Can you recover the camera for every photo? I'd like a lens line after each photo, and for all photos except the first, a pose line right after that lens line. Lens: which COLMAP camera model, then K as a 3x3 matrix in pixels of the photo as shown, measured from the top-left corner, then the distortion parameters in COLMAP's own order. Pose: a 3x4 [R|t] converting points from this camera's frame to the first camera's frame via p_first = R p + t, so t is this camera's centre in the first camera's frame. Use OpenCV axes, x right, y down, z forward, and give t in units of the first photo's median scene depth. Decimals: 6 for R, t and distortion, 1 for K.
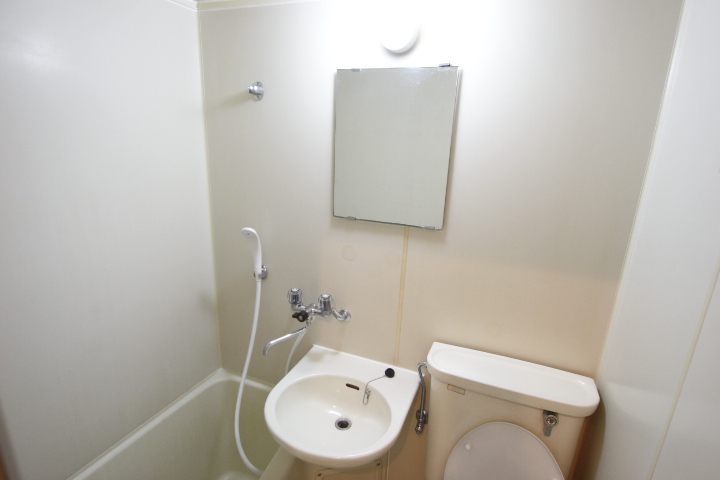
lens RADIAL K [[401.2, 0, 357.3], [0, 401.2, 243.4], [0, 0, 1]] dist [-0.004268, -0.000538]
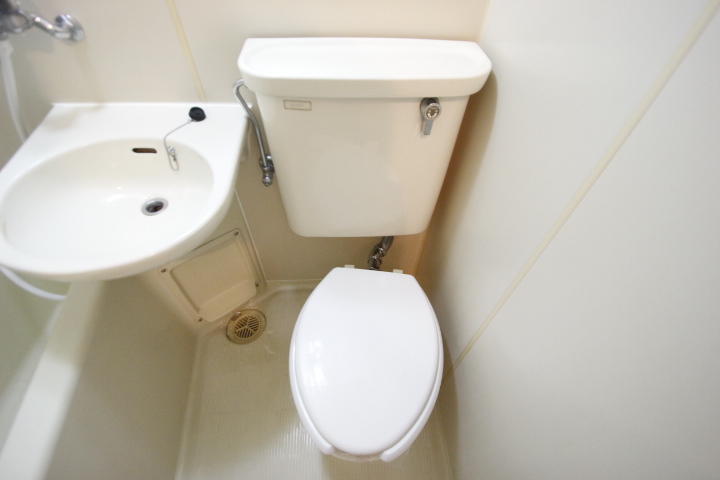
lens RADIAL K [[340.6, 0, 358.4], [0, 340.6, 241.4], [0, 0, 1]] dist [-0.001992, -0.000940]
pose [[0.899443, -0.347536, 0.264993, 0.100872], [0.135590, 0.798322, 0.586769, 0.205380], [-0.415472, -0.491835, 0.765167, 0.385621]]
